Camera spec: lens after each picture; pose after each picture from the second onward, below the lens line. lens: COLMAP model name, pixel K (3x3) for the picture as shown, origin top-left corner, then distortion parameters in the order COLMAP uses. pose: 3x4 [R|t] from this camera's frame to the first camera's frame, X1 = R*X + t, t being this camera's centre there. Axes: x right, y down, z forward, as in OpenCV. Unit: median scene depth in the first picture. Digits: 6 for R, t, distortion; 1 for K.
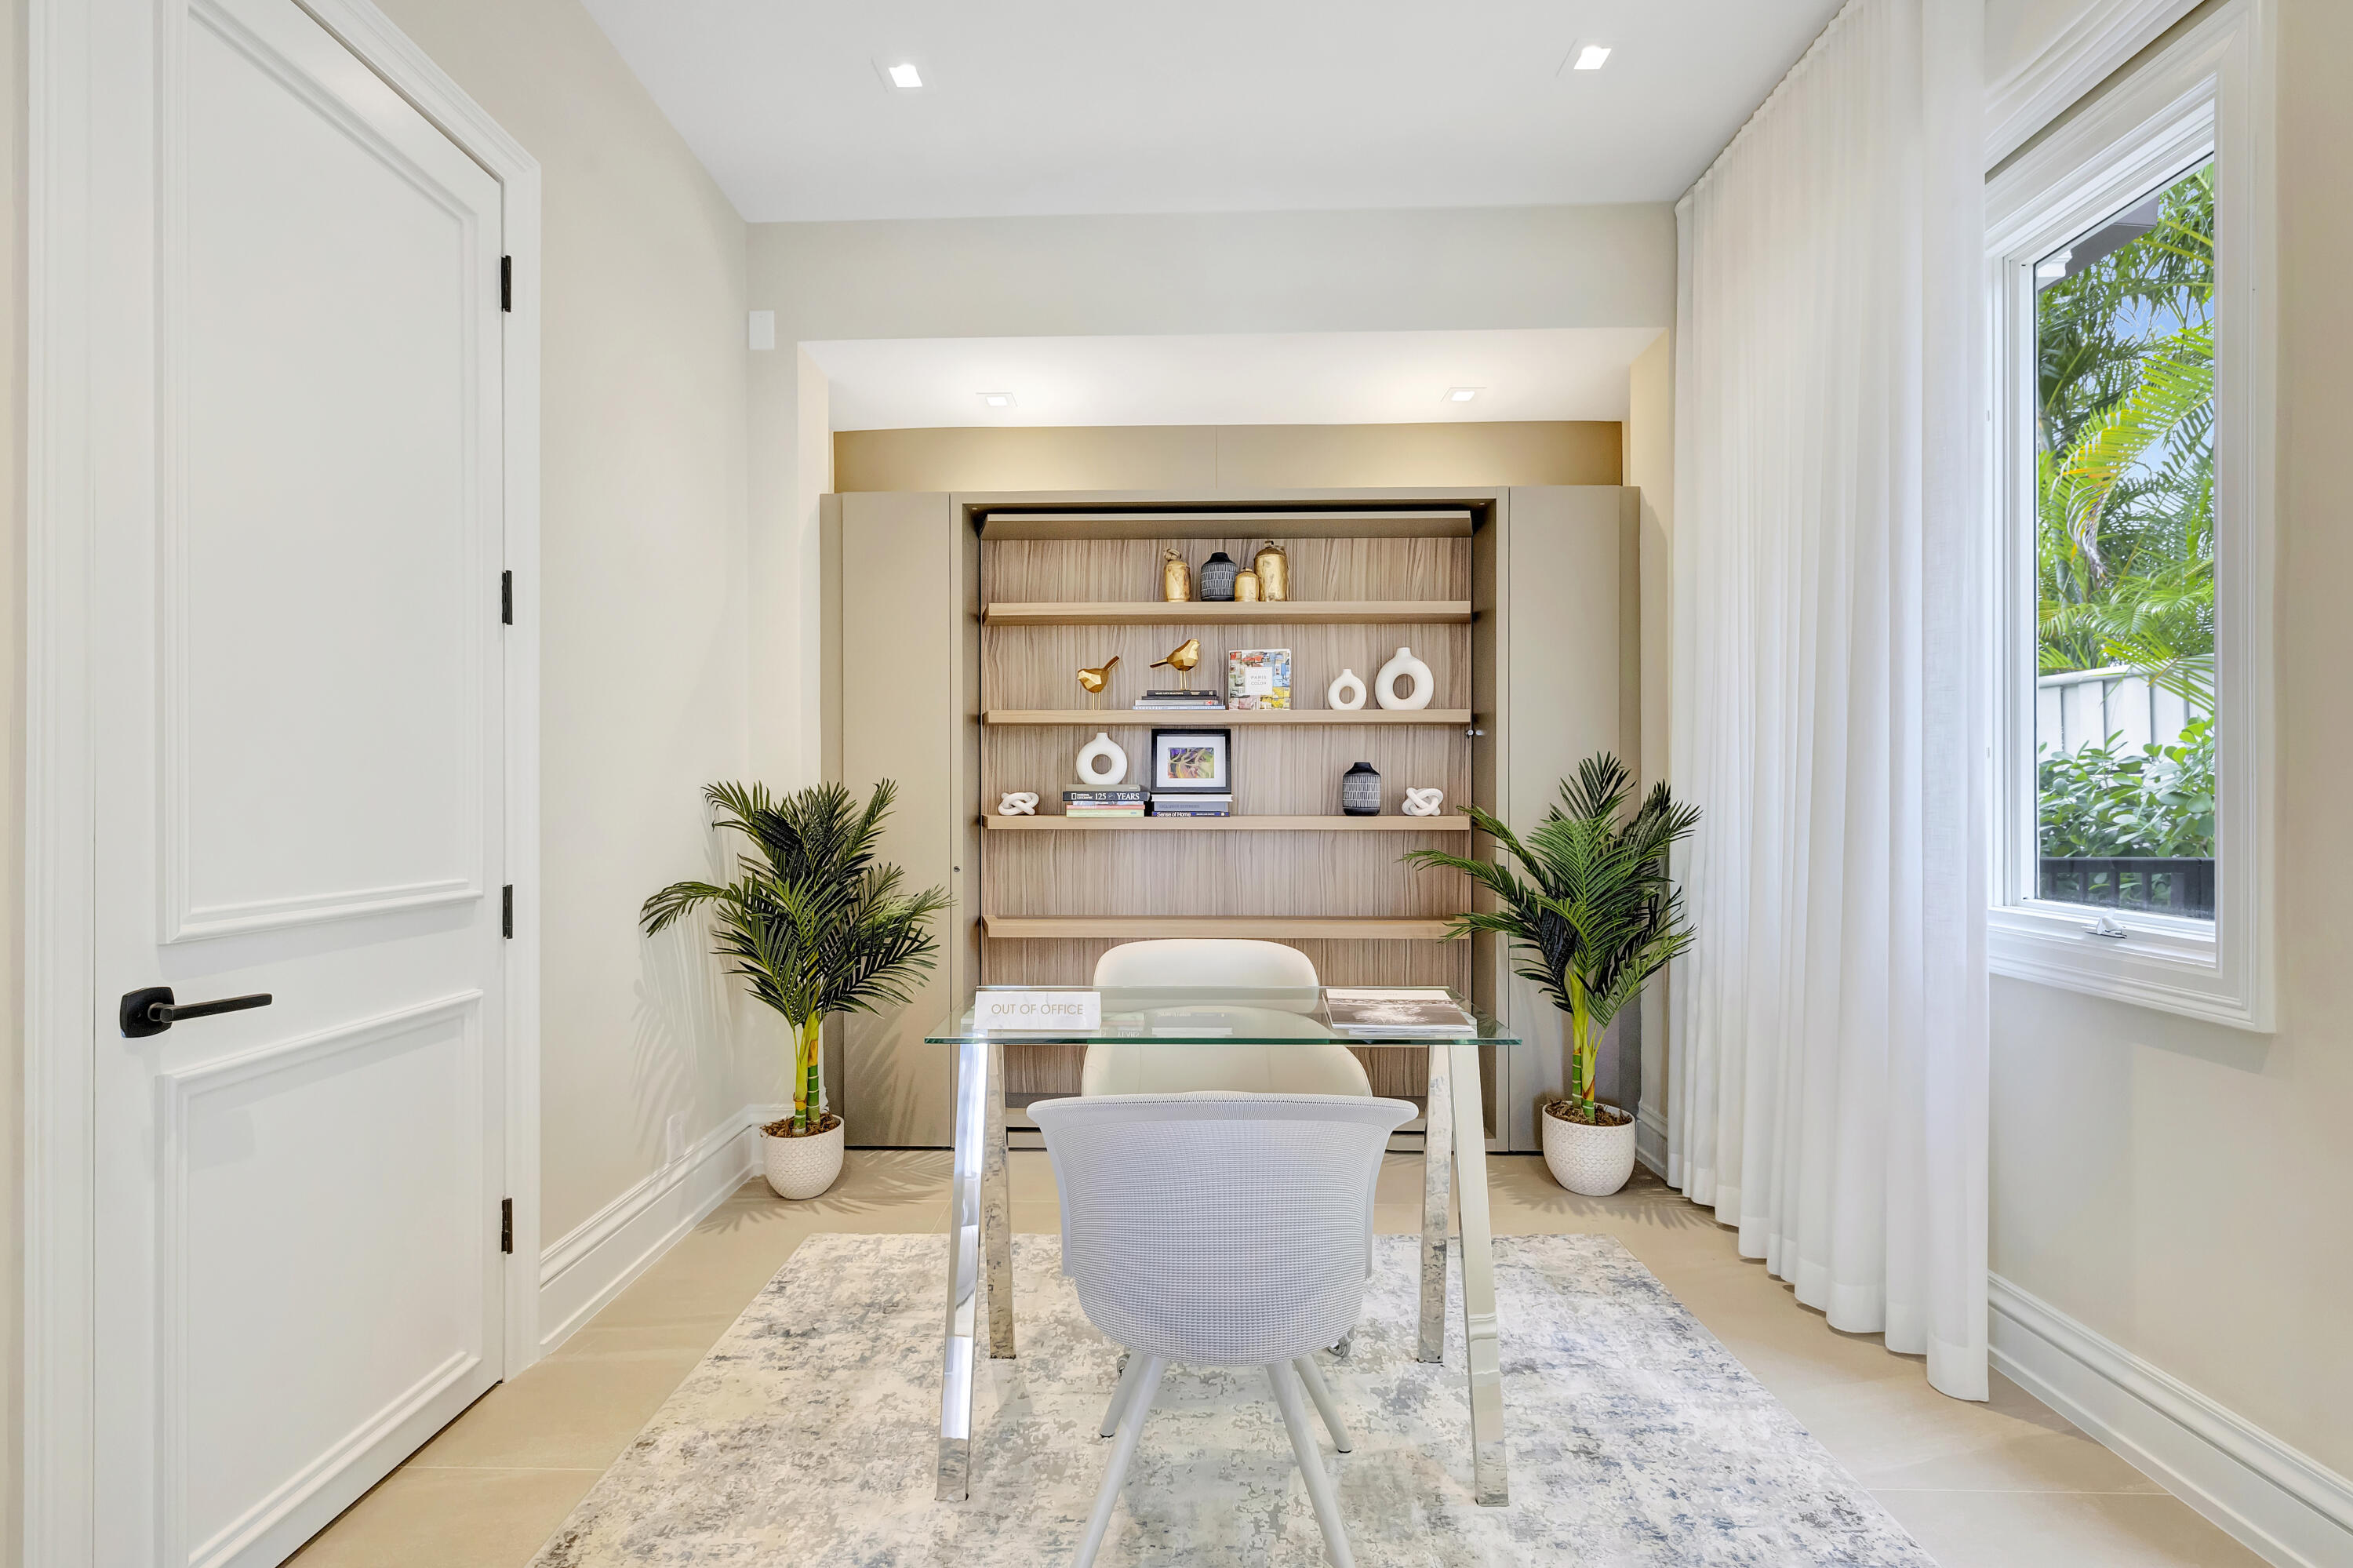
lens RADIAL K [[1005.1, 0, 1166.4], [0, 1005.1, 784.9], [0, 0, 1]] dist [-0.001253, -0.000262]
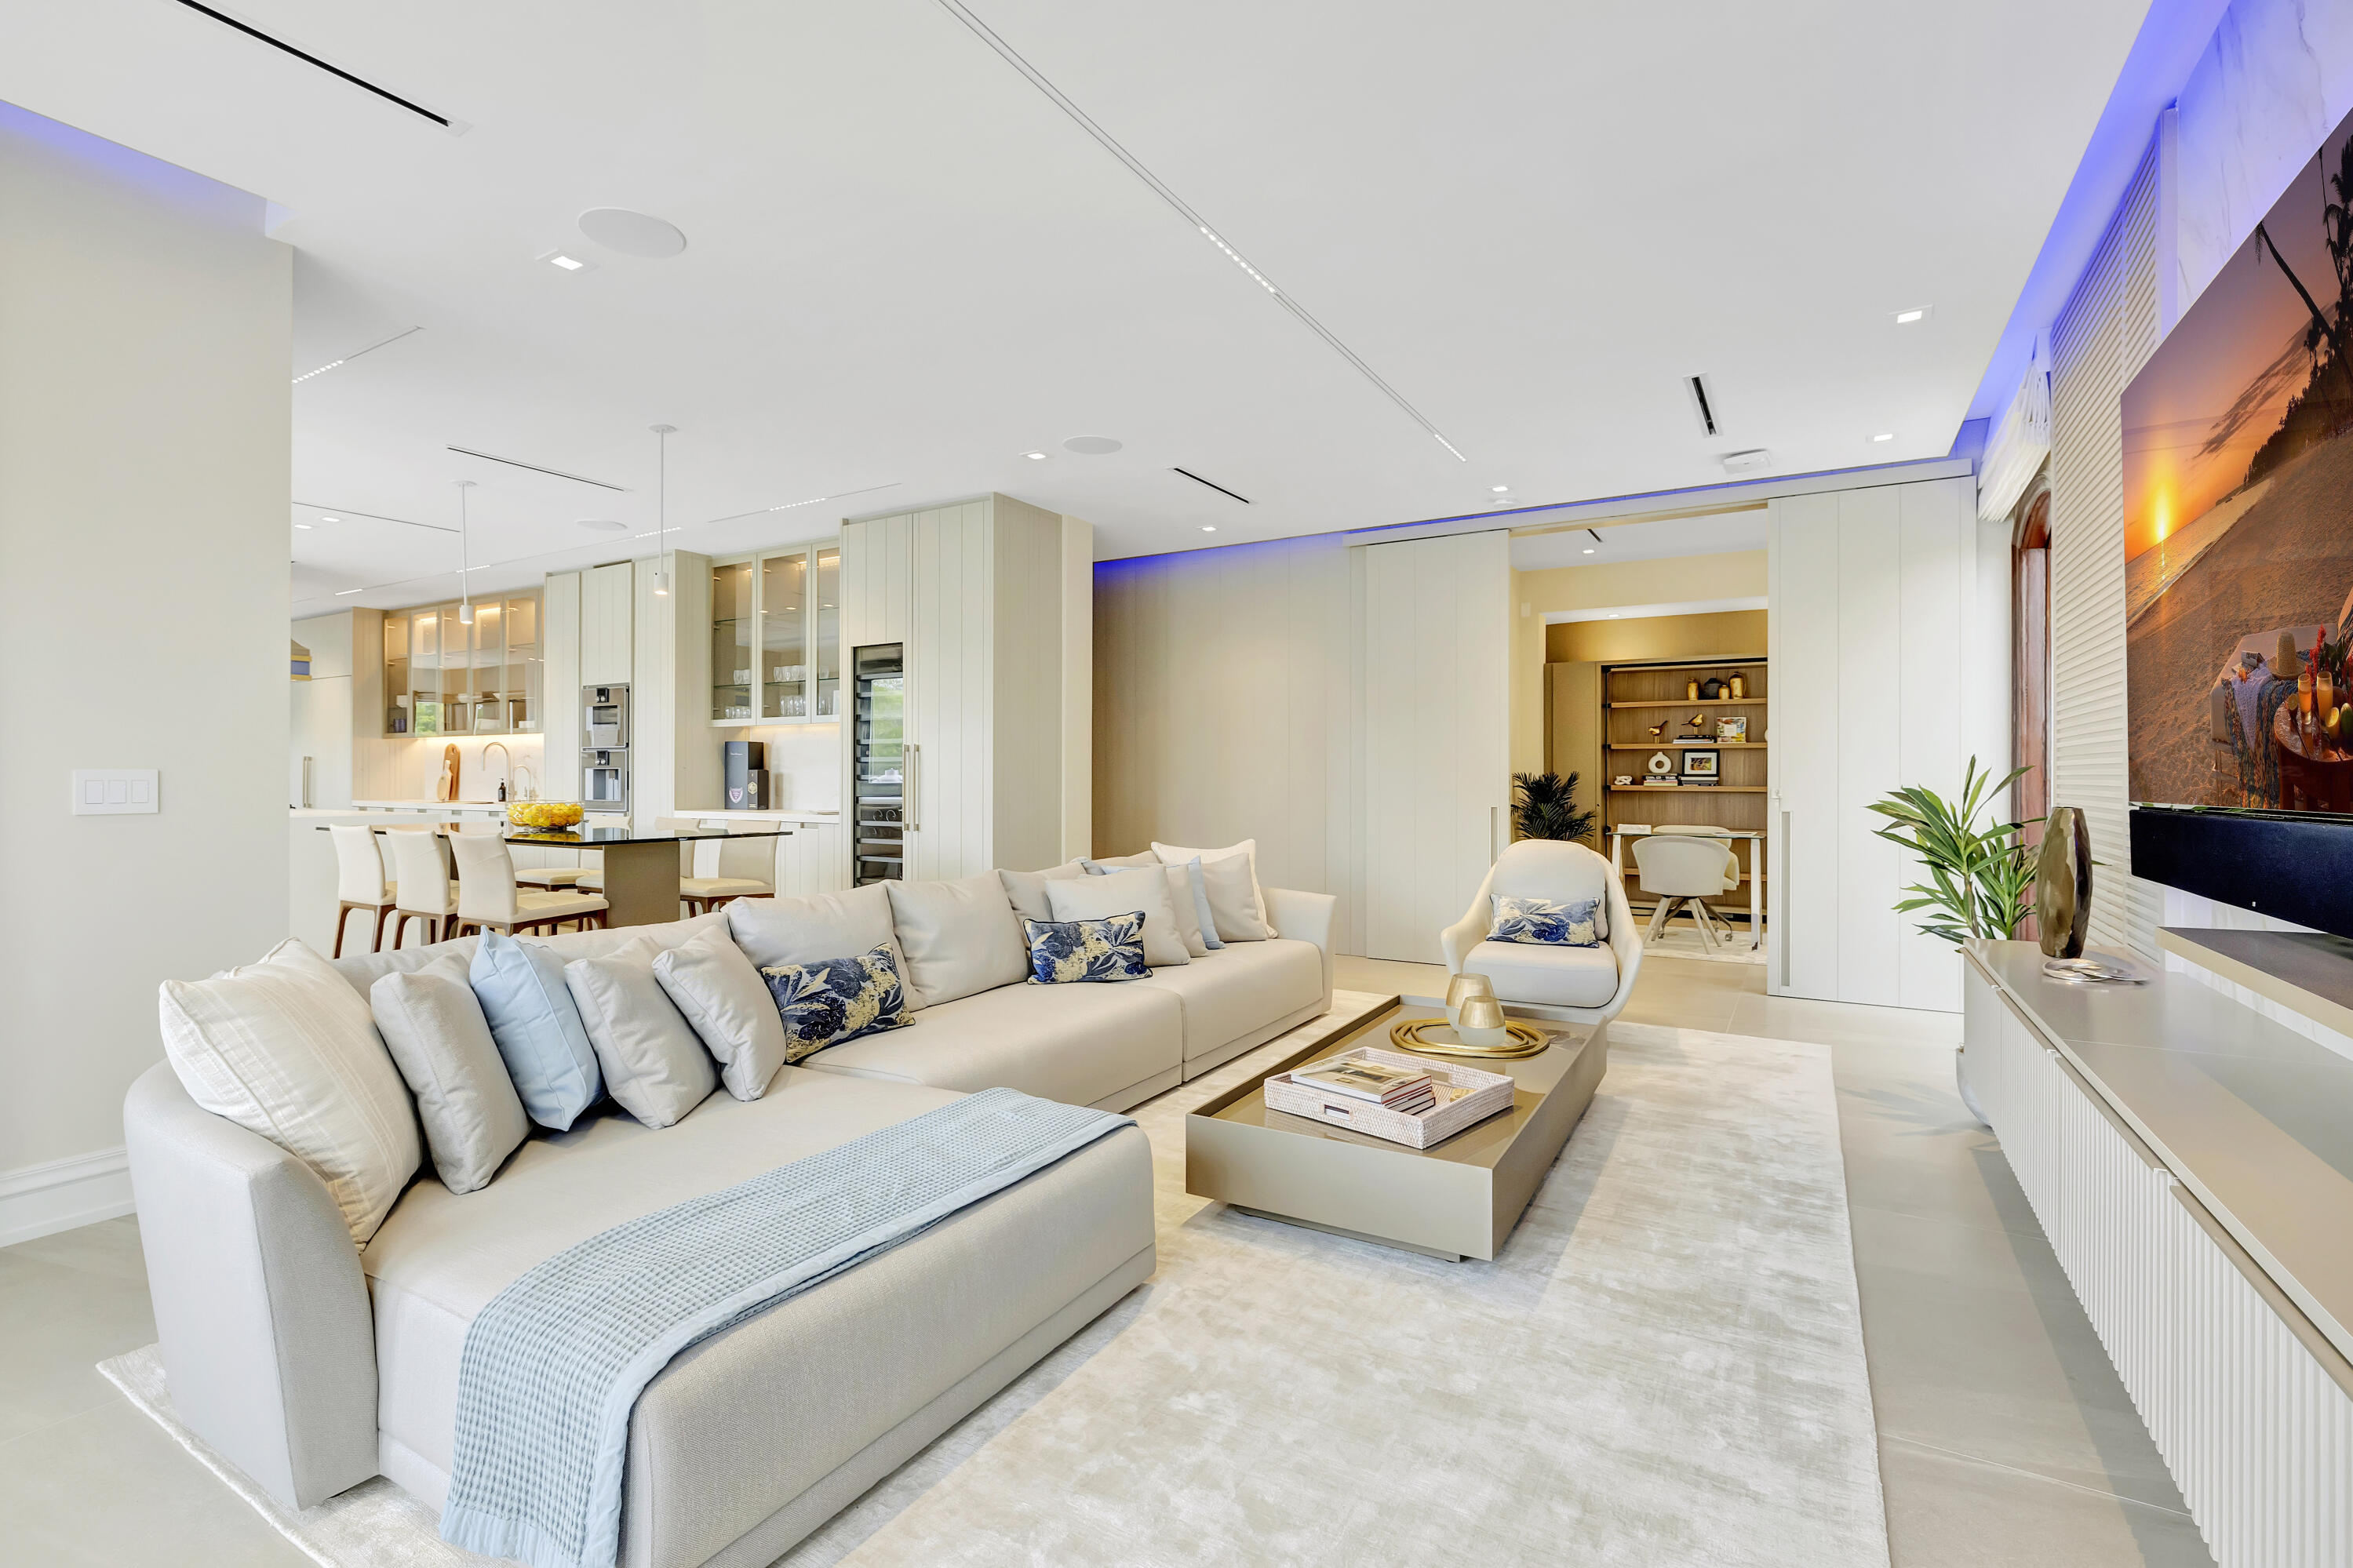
lens RADIAL K [[1036.1, 0, 1161.5], [0, 1036.1, 770.2], [0, 0, 1]] dist [-0.000173, -0.000002]
pose [[0.850961, -0.001097, -0.525228, 0.238033], [0.000101, 0.999998, -0.001926, -0.001743], [0.525229, 0.001586, 0.850959, -1.876262]]
